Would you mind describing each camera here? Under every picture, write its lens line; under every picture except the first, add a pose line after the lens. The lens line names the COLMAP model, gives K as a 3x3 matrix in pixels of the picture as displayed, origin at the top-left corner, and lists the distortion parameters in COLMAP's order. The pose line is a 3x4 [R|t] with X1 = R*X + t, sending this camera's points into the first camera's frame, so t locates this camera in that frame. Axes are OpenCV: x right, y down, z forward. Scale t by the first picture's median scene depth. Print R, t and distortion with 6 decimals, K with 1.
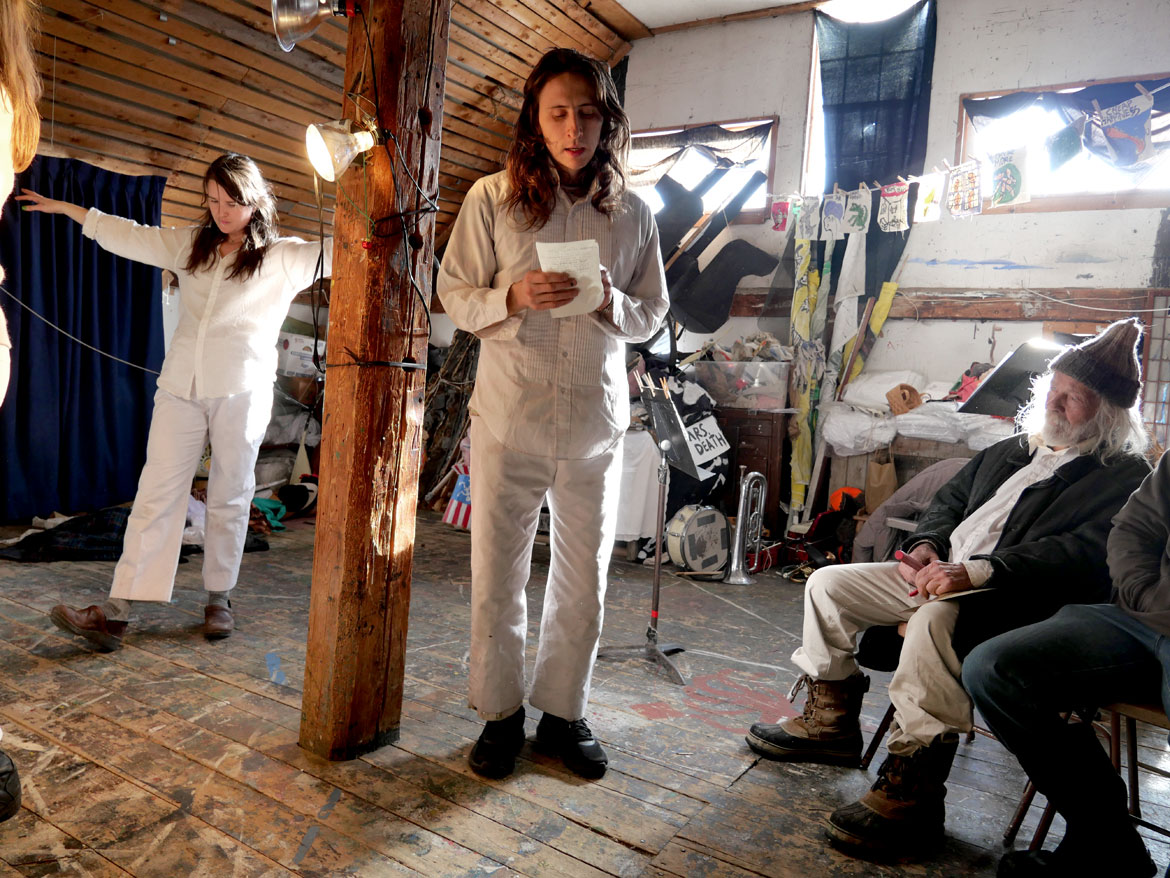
lens RADIAL K [[866.4, 0, 585.0], [0, 866.4, 439.0], [0, 0, 1]] dist [-0.008748, 0.000523]
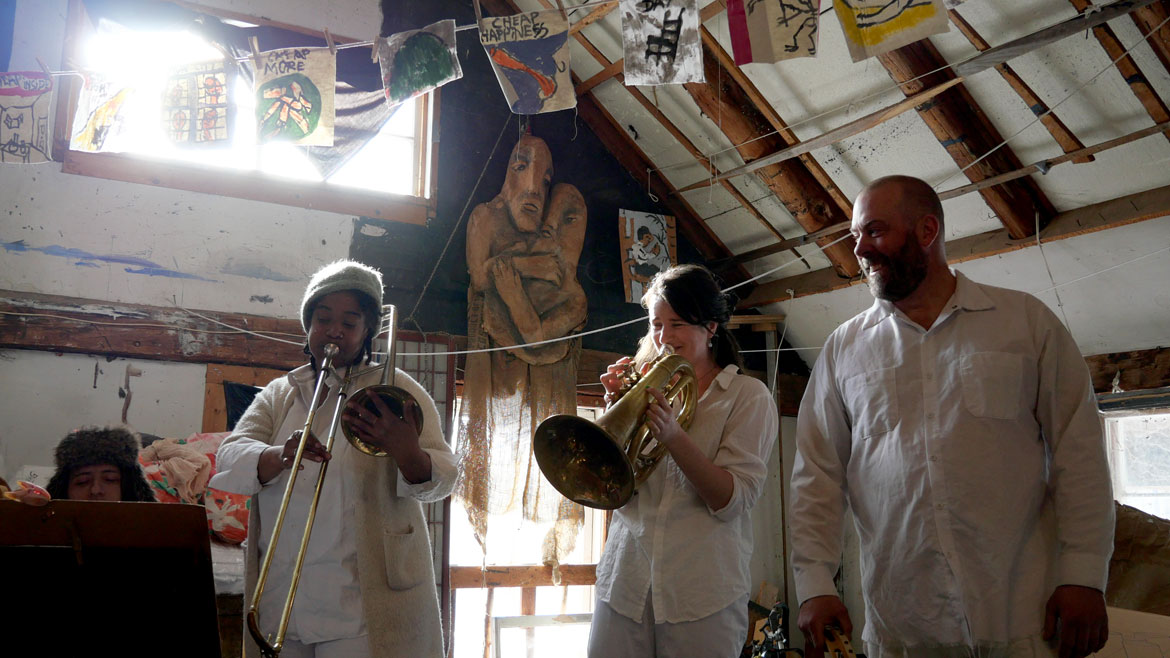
lens RADIAL K [[1060.0, 0, 585.0], [0, 1060.0, 329.0], [0, 0, 1]] dist [-0.046019, 0.000285]
pose [[0.479307, 0.087034, 0.873321, 0.000266], [0.074001, 0.987519, -0.139030, -0.035612], [-0.874522, 0.131265, 0.466885, 0.404545]]
